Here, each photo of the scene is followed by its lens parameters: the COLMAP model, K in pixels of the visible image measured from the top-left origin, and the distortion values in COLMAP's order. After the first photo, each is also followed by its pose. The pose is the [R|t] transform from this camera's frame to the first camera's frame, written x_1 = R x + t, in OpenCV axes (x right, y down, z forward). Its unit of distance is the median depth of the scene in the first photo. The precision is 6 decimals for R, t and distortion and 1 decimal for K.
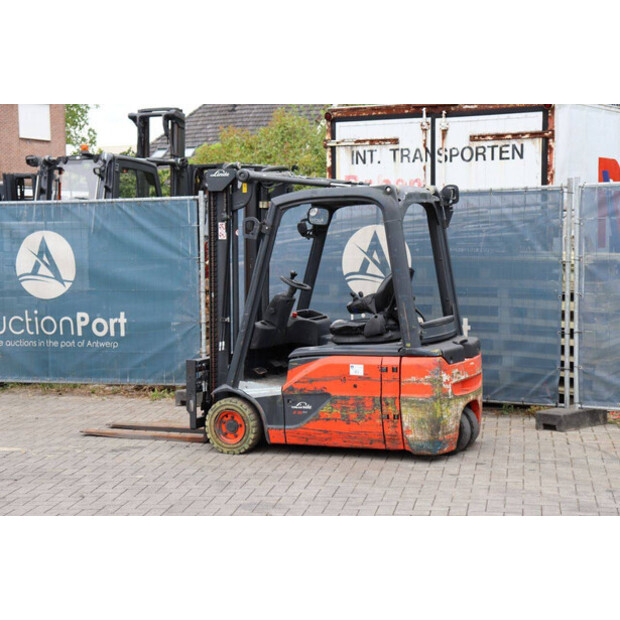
lens RADIAL K [[1257.3, 0, 314.7], [0, 1257.3, 308.3], [0, 0, 1]] dist [0.313399, 0.000000]
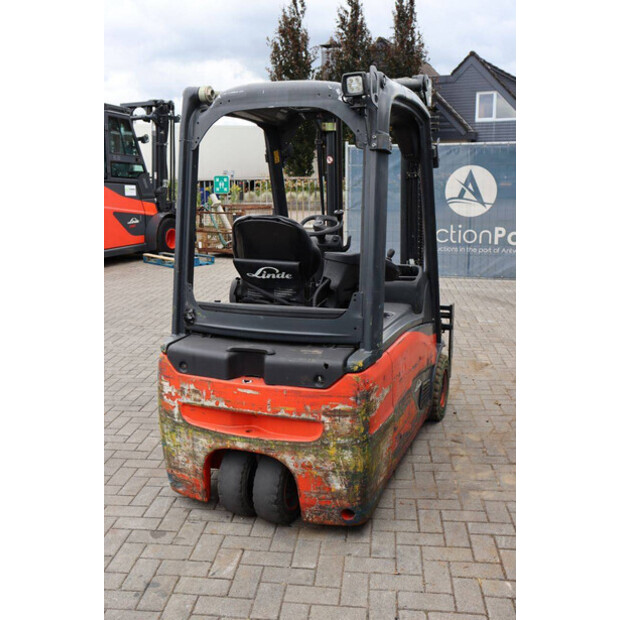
lens RADIAL K [[646.6, 0, 303.7], [0, 646.6, 305.6], [0, 0, 1]] dist [-0.037596, 0.000000]
pose [[0.030379, 0.220816, -0.974842, 0.394195], [-0.057153, 0.974080, 0.218863, -0.059790], [0.997903, 0.049066, 0.042212, 0.984403]]
